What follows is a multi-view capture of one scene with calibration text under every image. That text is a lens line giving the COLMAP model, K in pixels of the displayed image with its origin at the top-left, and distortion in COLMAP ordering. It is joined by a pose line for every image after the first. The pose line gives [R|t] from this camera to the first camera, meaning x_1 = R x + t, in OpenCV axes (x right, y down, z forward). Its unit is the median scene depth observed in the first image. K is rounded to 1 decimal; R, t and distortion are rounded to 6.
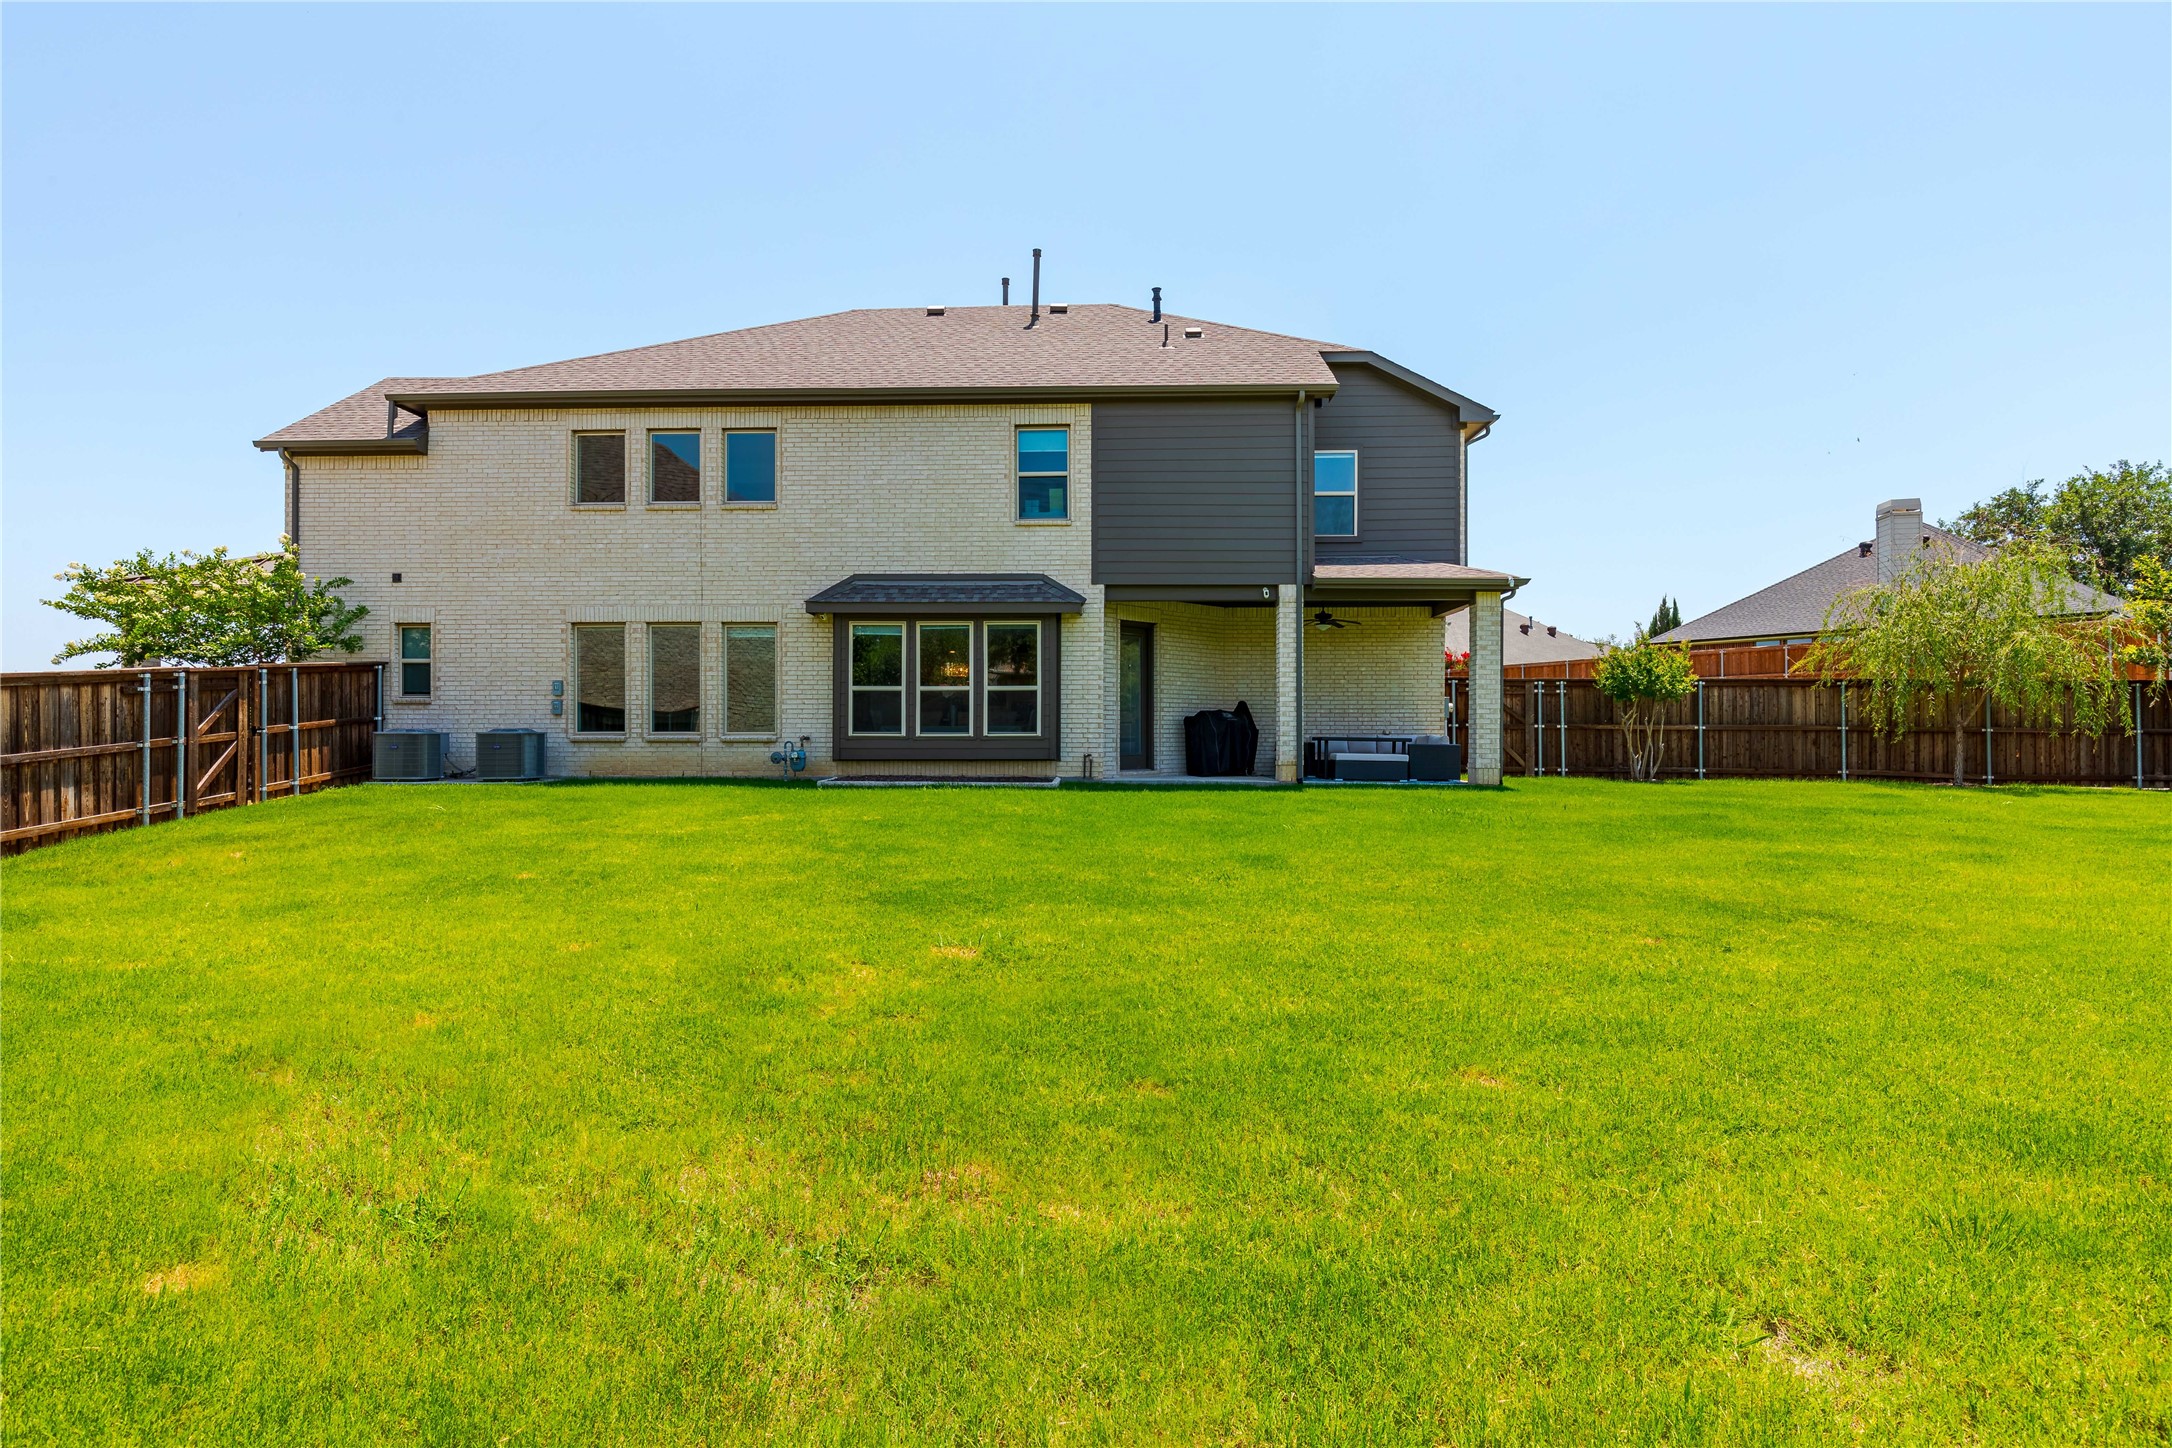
lens RADIAL K [[1049.5, 0, 1077.0], [0, 1049.5, 726.8], [0, 0, 1]] dist [-0.004168, -0.000220]
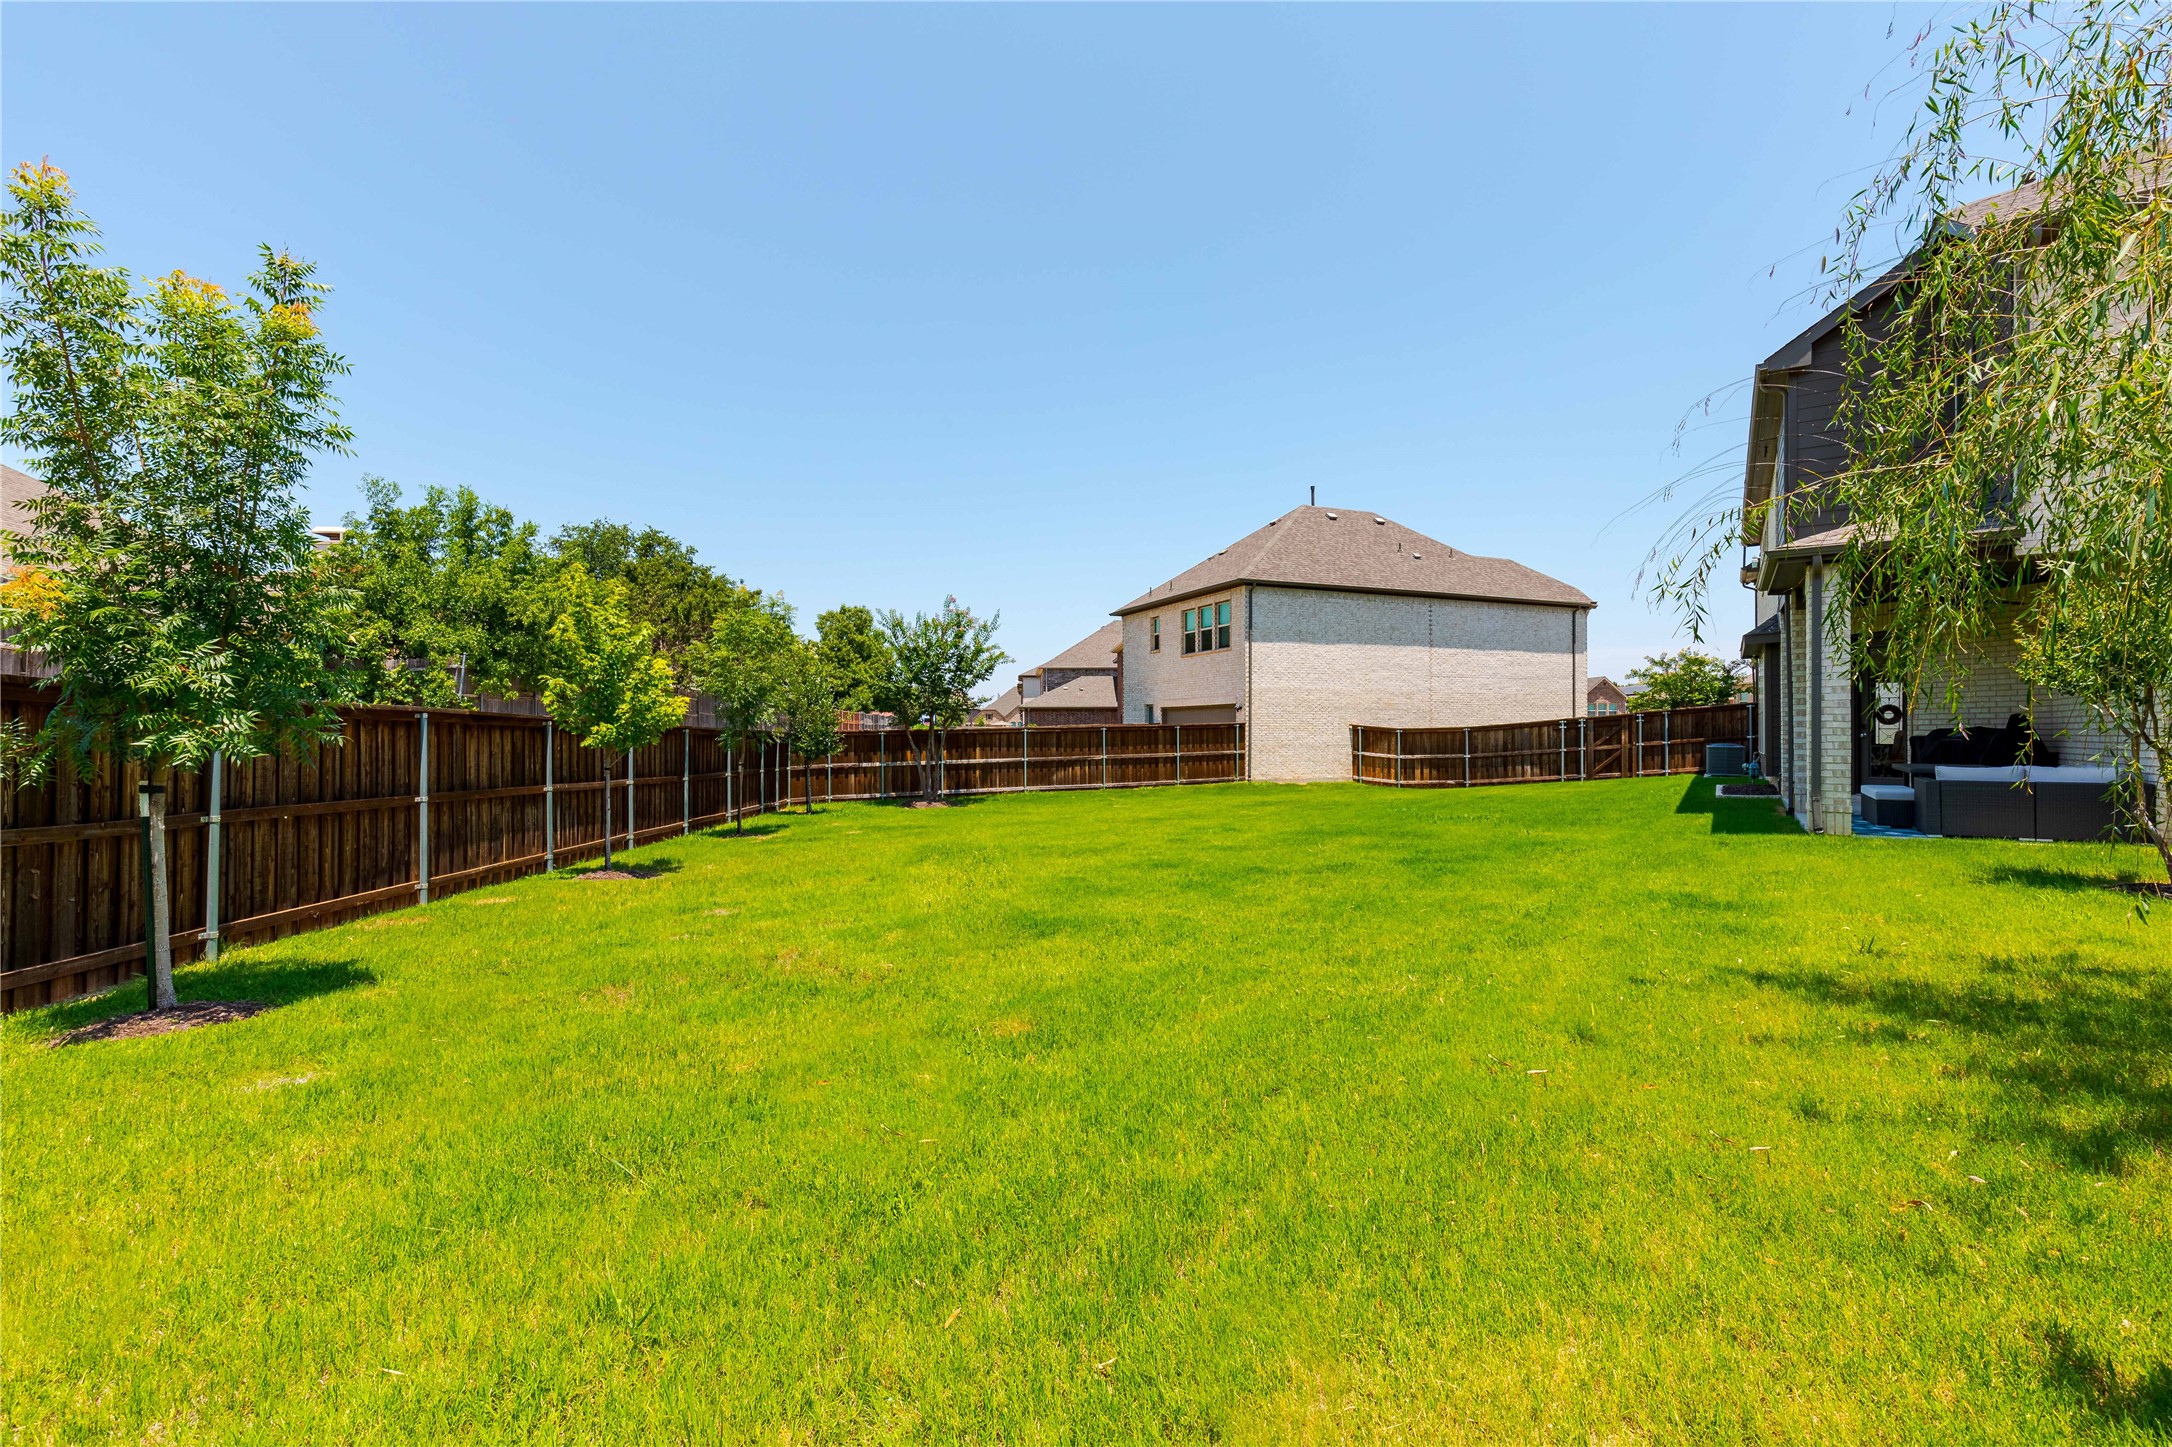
lens RADIAL K [[972.5, 0, 1082.7], [0, 972.5, 725.8], [0, 0, 1]] dist [0.007223, -0.000057]
pose [[-0.515249, -0.008083, -0.857003, 1.207709], [0.003061, 0.999932, -0.011271, -0.012522], [0.857035, -0.008431, -0.515189, 0.900144]]
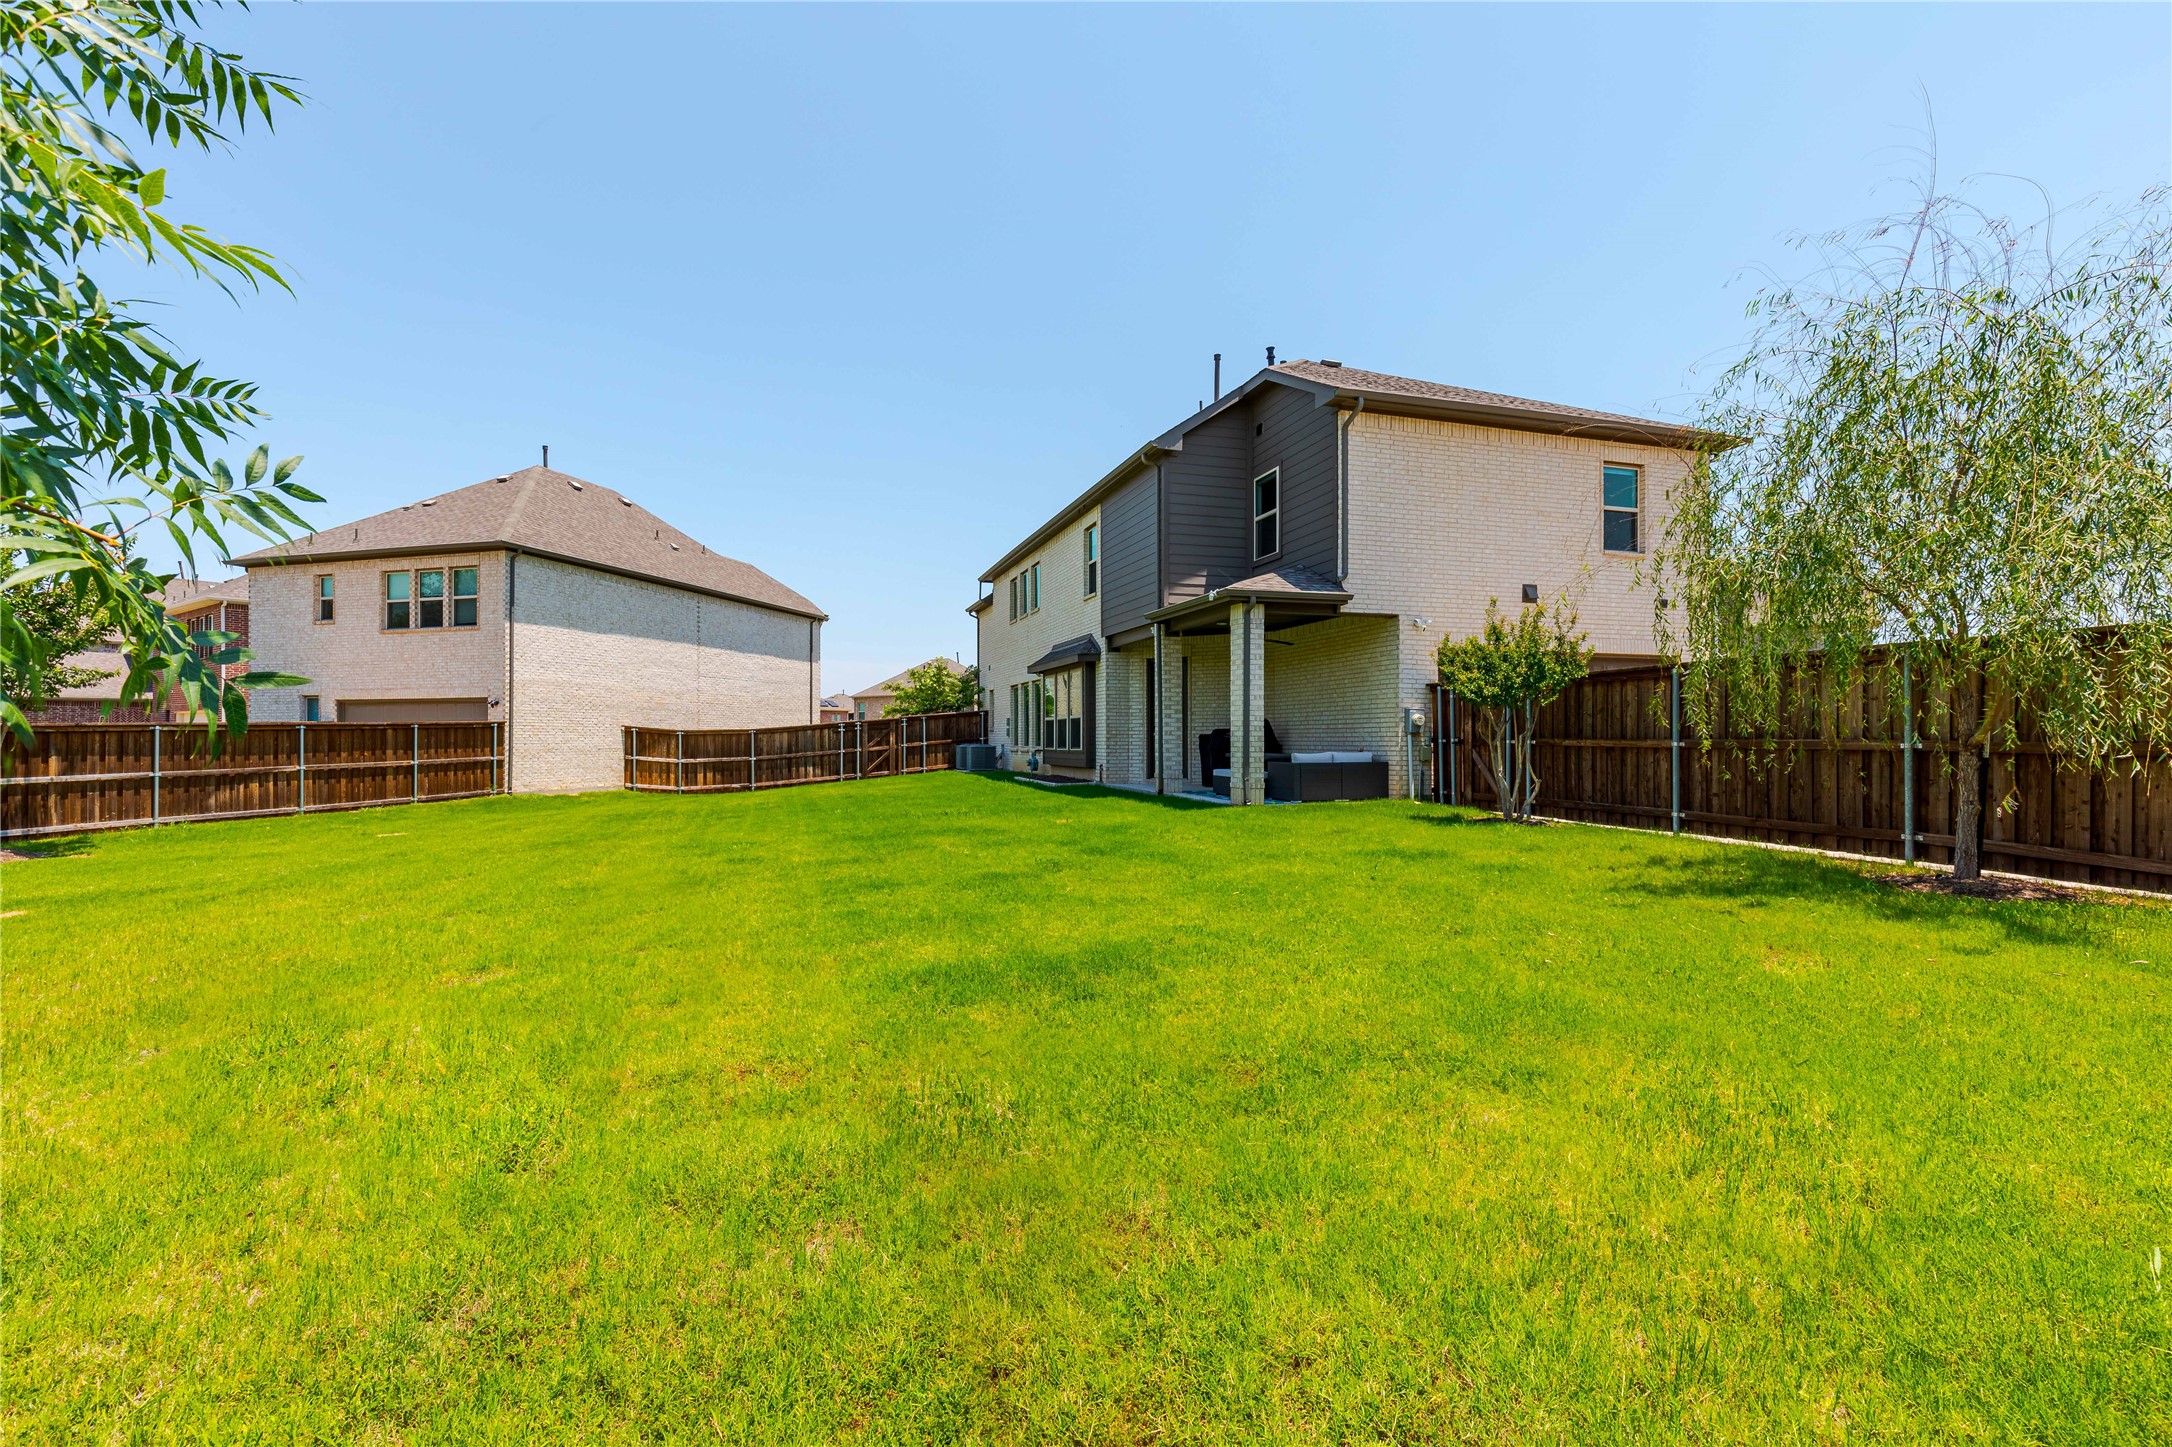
lens RADIAL K [[972.5, 0, 1082.4], [0, 972.5, 732.1], [0, 0, 1]] dist [0.007223, -0.000057]
pose [[0.339696, -0.010510, -0.940477, 1.164290], [0.006249, 0.999941, -0.008917, -0.003996], [0.940515, -0.002848, 0.339741, 0.552661]]
